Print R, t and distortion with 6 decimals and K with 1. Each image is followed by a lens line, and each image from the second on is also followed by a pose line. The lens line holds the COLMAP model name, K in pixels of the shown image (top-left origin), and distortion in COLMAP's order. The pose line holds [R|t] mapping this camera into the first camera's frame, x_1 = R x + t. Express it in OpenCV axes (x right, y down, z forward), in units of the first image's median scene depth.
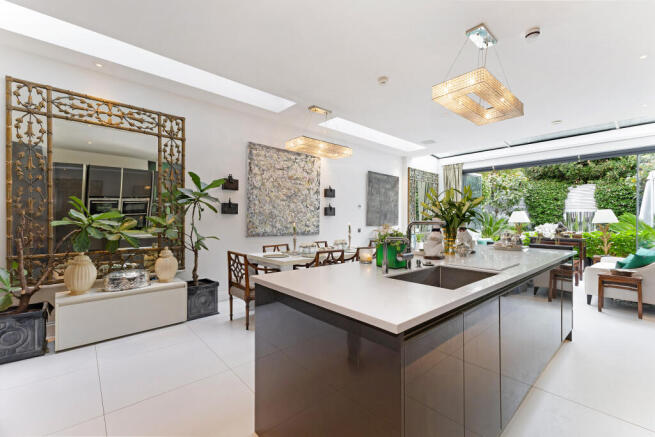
lens RADIAL K [[283.7, 0, 324.7], [0, 283.7, 220.6], [0, 0, 1]] dist [0.012438, -0.000437]
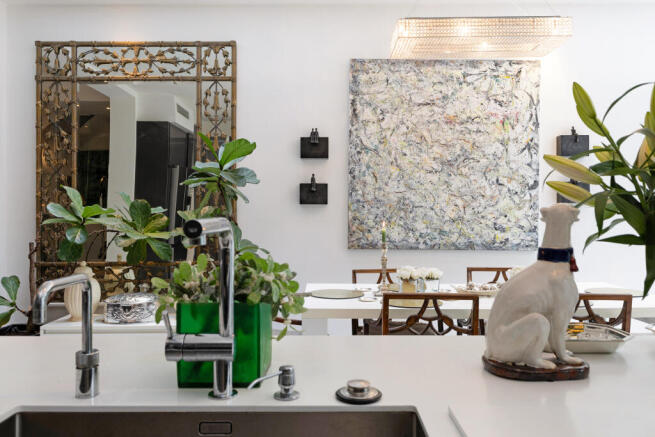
lens RADIAL K [[513.7, 0, 327.5], [0, 513.7, 218.5], [0, 0, 1]] dist [0.007982, 0.003722]
pose [[0.736496, 0.000050, -0.676442, 0.329873], [0.005227, 0.999970, 0.005765, -0.002328], [0.676421, -0.007782, 0.736474, 0.319382]]
